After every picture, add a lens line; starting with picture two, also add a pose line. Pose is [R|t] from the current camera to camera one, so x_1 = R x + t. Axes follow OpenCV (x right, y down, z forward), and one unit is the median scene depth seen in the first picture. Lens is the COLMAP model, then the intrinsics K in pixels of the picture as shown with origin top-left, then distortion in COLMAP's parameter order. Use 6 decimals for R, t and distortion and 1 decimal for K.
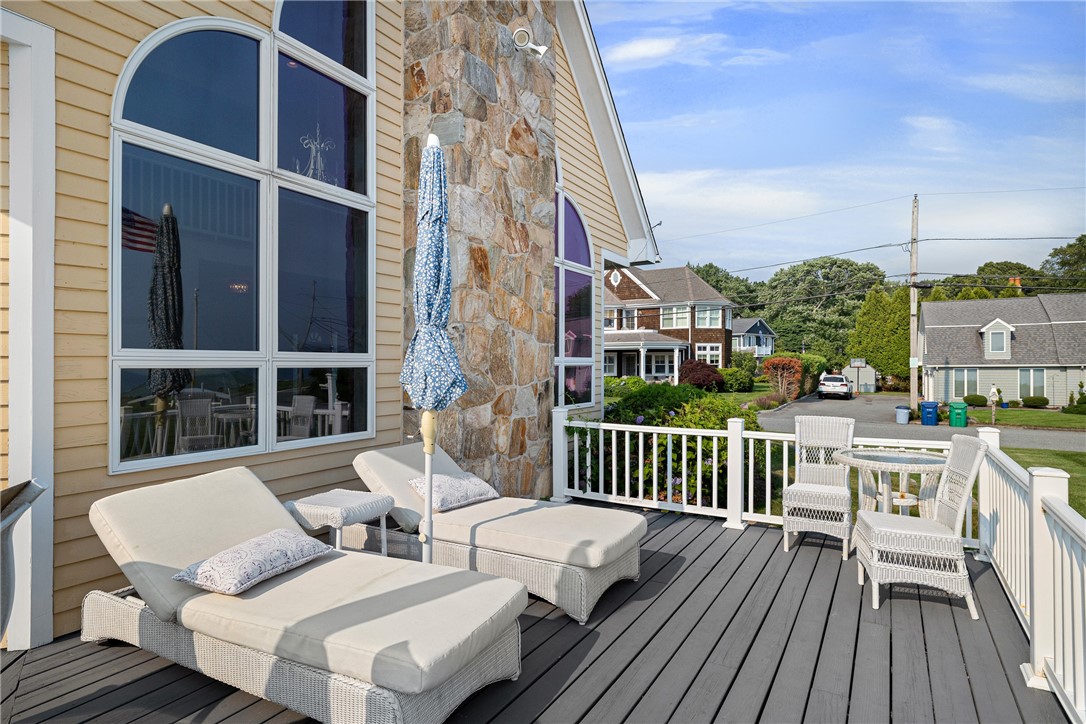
lens RADIAL K [[575.3, 0, 543.0], [0, 575.3, 362.0], [0, 0, 1]] dist [-0.000929, -0.000004]
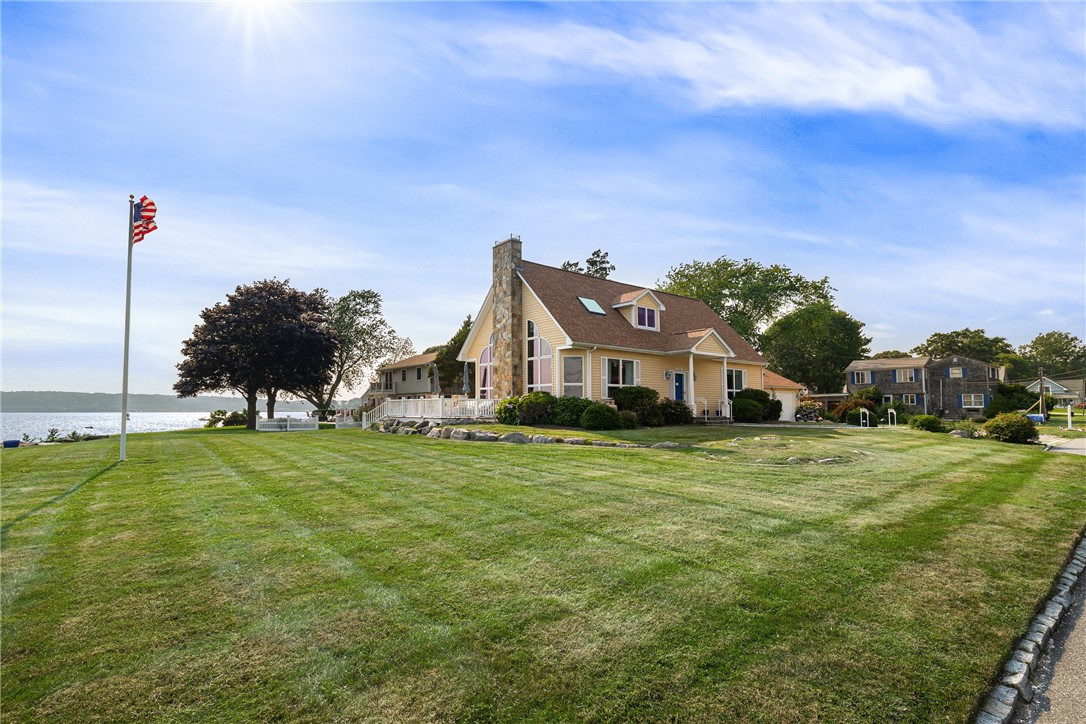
lens RADIAL K [[527.8, 0, 521.6], [0, 527.8, 382.5], [0, 0, 1]] dist [-0.000666, 0.000009]
pose [[-0.376188, -0.044515, -0.925473, 0.613559], [0.004238, 0.998752, -0.049762, 0.028299], [0.926534, -0.022642, -0.375530, 0.423258]]
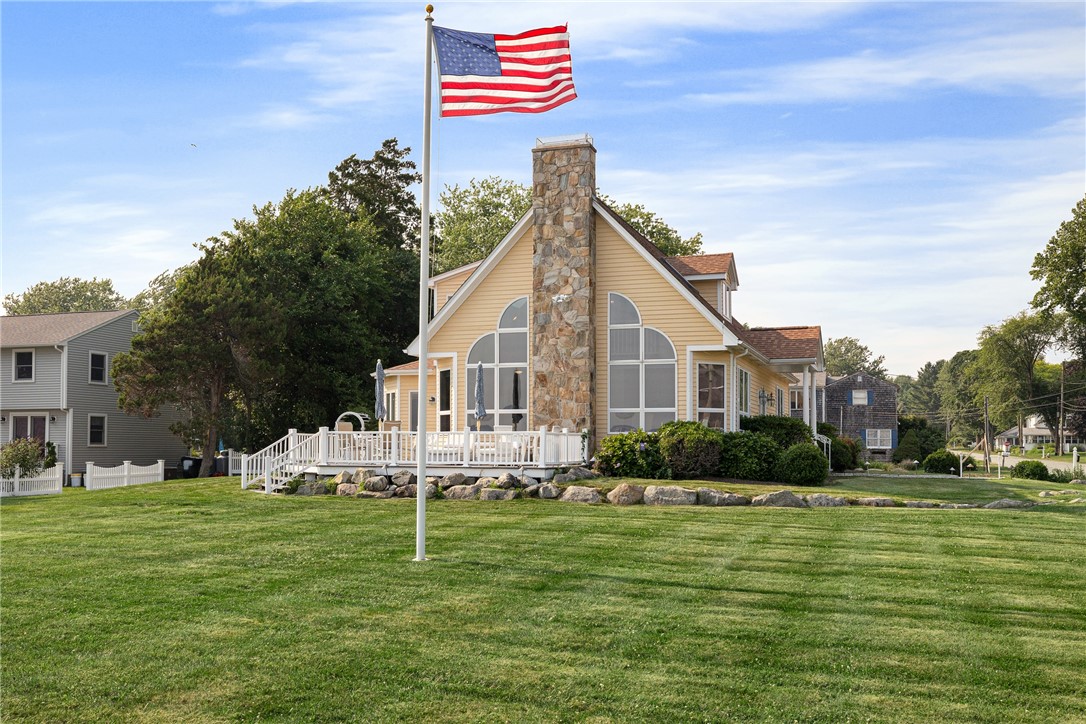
lens RADIAL K [[1094.5, 0, 517.9], [0, 1094.5, 414.6], [0, 0, 1]] dist [-0.000026, 0.004075]
pose [[0.178587, -0.026772, -0.983560, 0.748545], [-0.001194, 0.999623, -0.027426, 0.024067], [0.983923, 0.006072, 0.178487, -0.023897]]
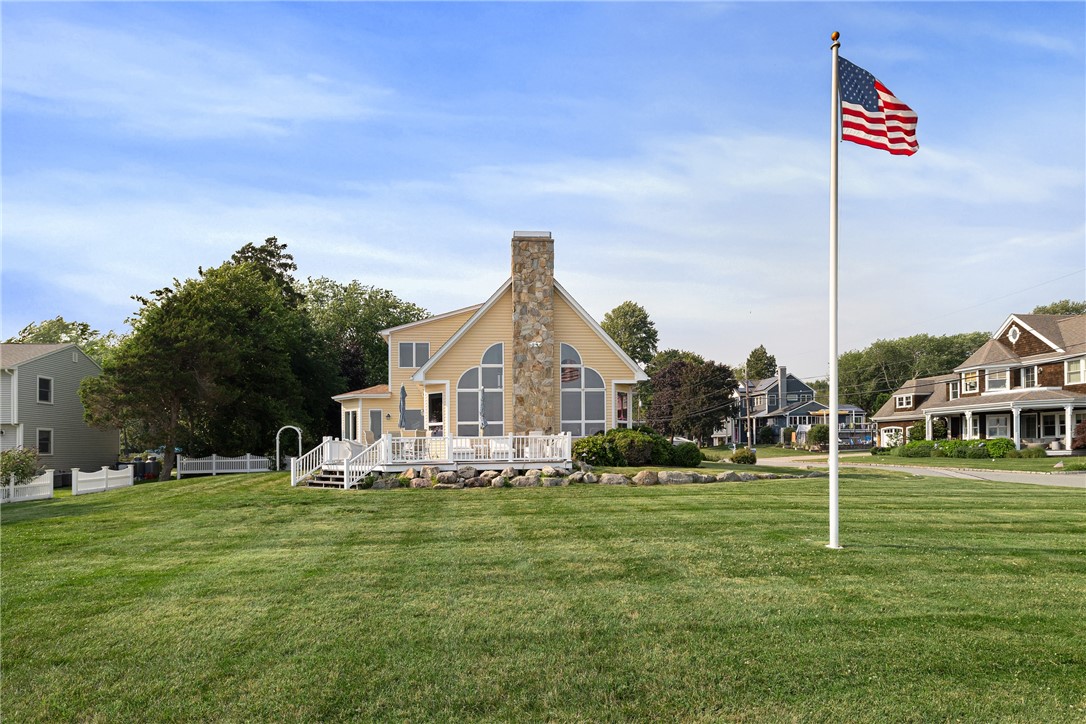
lens RADIAL K [[590.7, 0, 539.5], [0, 590.7, 441.3], [0, 0, 1]] dist [-0.002438, -0.000055]
pose [[0.596186, -0.015059, -0.802705, 0.481218], [0.016664, 0.999841, -0.006380, 0.023763], [0.802673, -0.009573, 0.596342, -0.214334]]
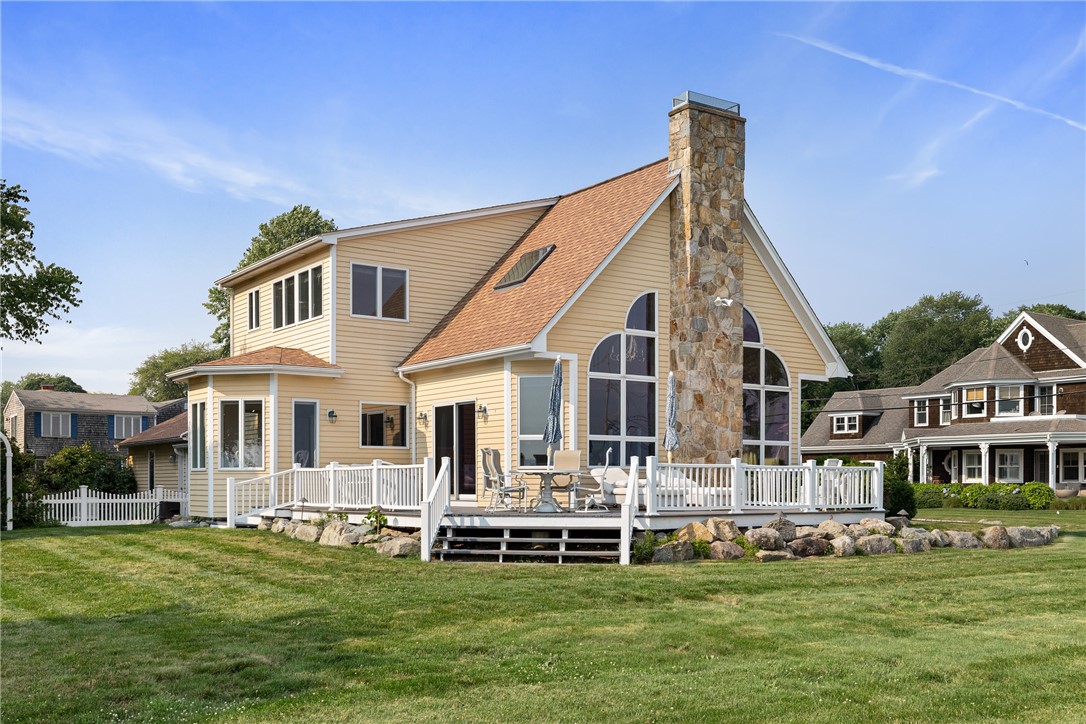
lens RADIAL K [[1115.3, 0, 545.5], [0, 1115.3, 483.4], [0, 0, 1]] dist [0.001829, 0.015697]
pose [[0.913040, 0.002620, -0.407863, 0.163748], [-0.001231, 0.999993, 0.003668, 0.022359], [0.407869, -0.002847, 0.913036, -0.479515]]
